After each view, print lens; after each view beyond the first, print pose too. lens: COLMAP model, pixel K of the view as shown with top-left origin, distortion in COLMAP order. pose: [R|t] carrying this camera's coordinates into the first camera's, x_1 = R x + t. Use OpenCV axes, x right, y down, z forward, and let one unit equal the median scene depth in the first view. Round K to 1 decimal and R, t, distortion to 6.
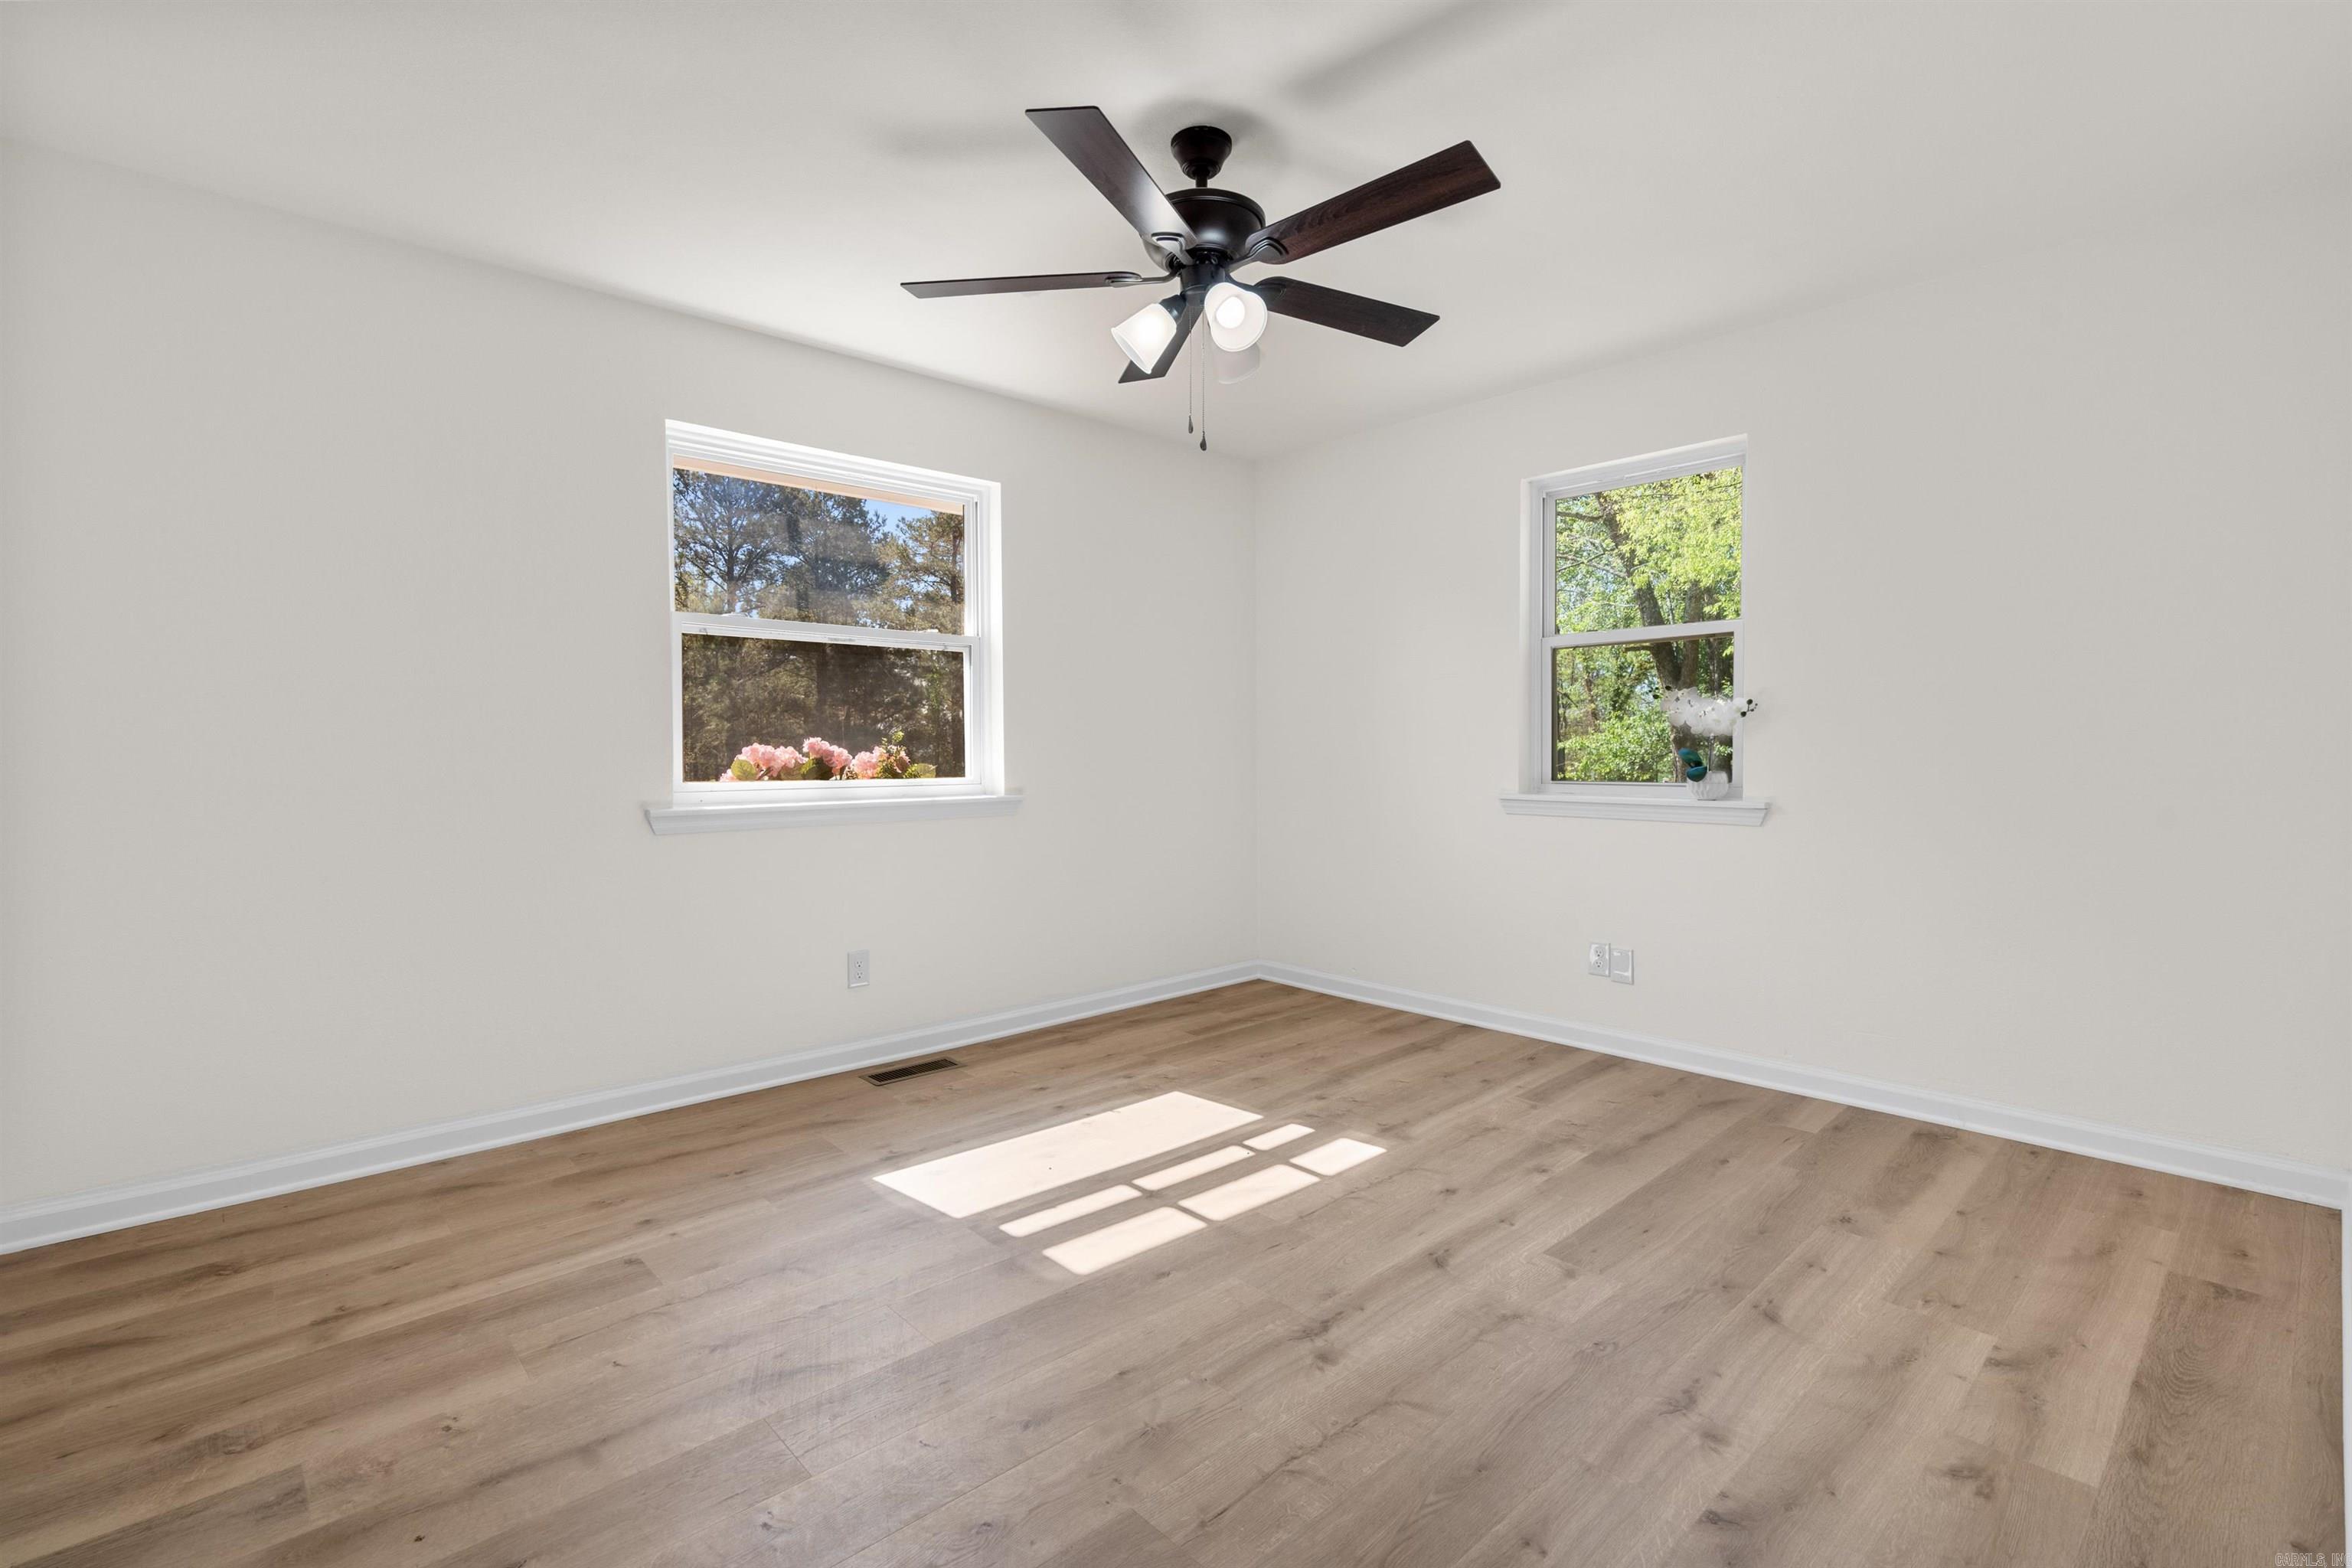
lens RADIAL K [[1063.6, 0, 1166.0], [0, 1063.6, 777.1], [0, 0, 1]] dist [-0.002694, 0.000694]
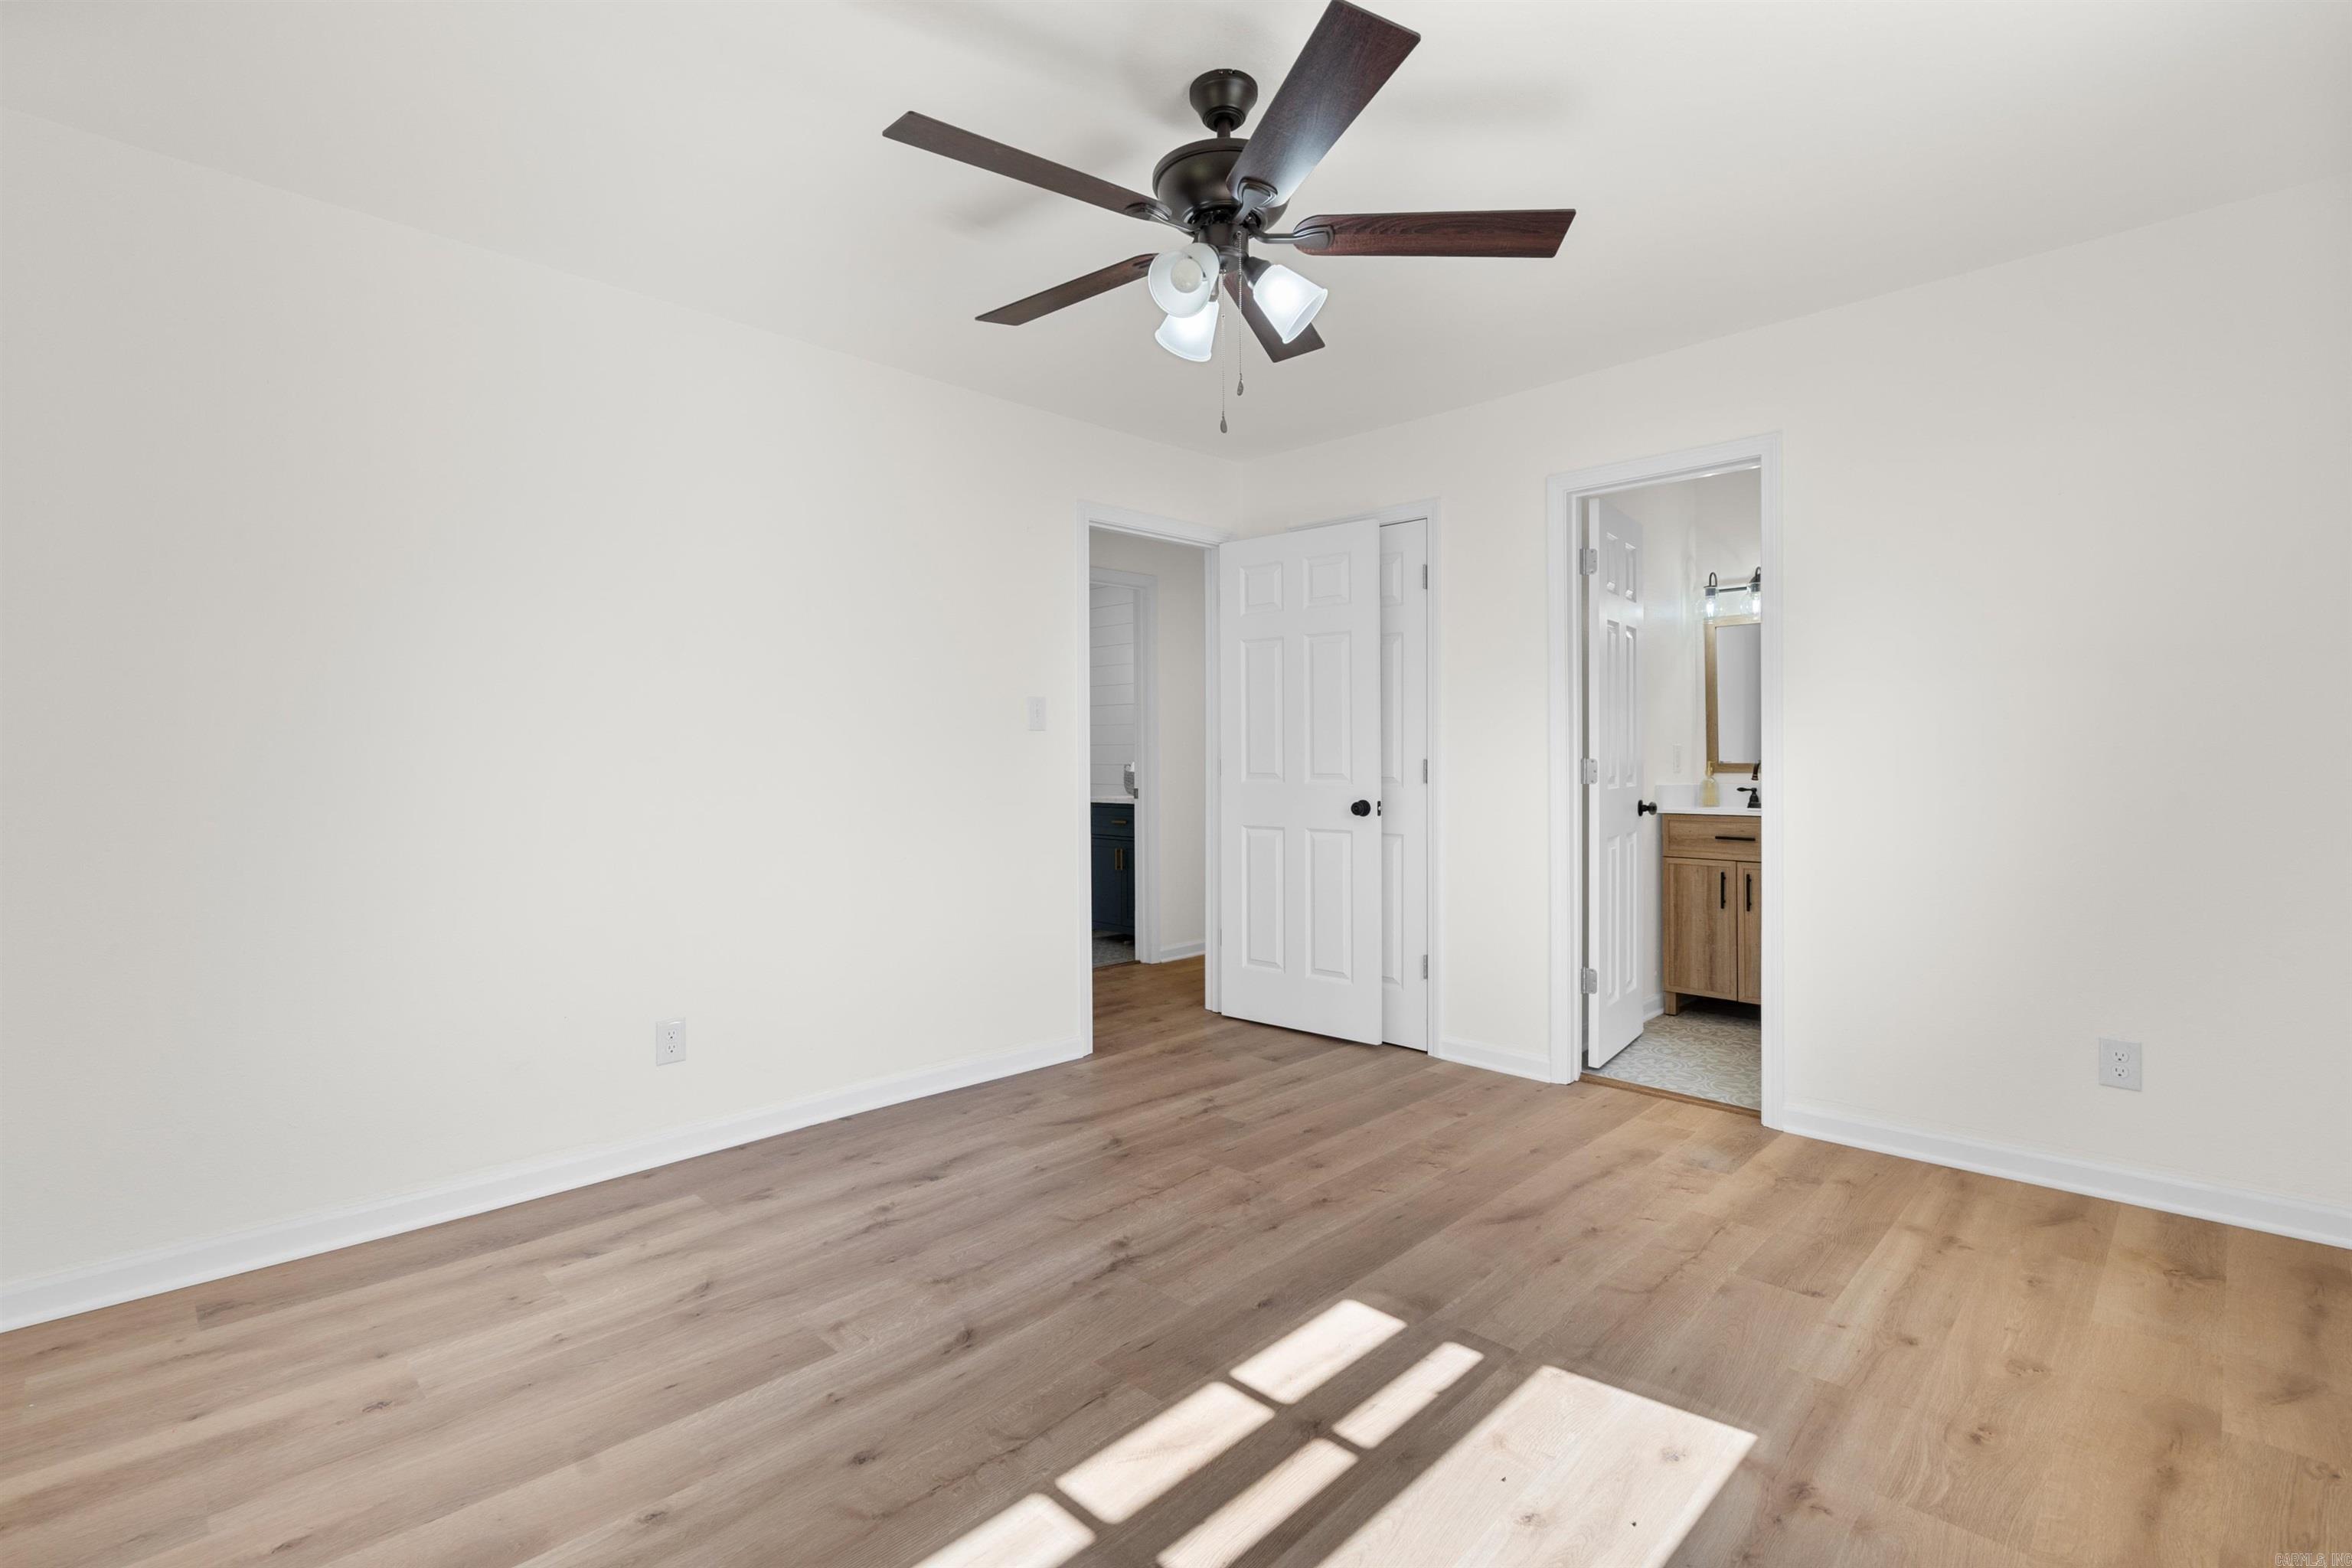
lens RADIAL K [[1063.6, 0, 1166.0], [0, 1063.6, 777.1], [0, 0, 1]] dist [-0.002694, 0.000694]
pose [[-0.998940, 0.008626, -0.045208, 0.133064], [0.006385, 0.998755, 0.049481, -0.068578], [0.045579, 0.049140, -0.997751, 2.022168]]
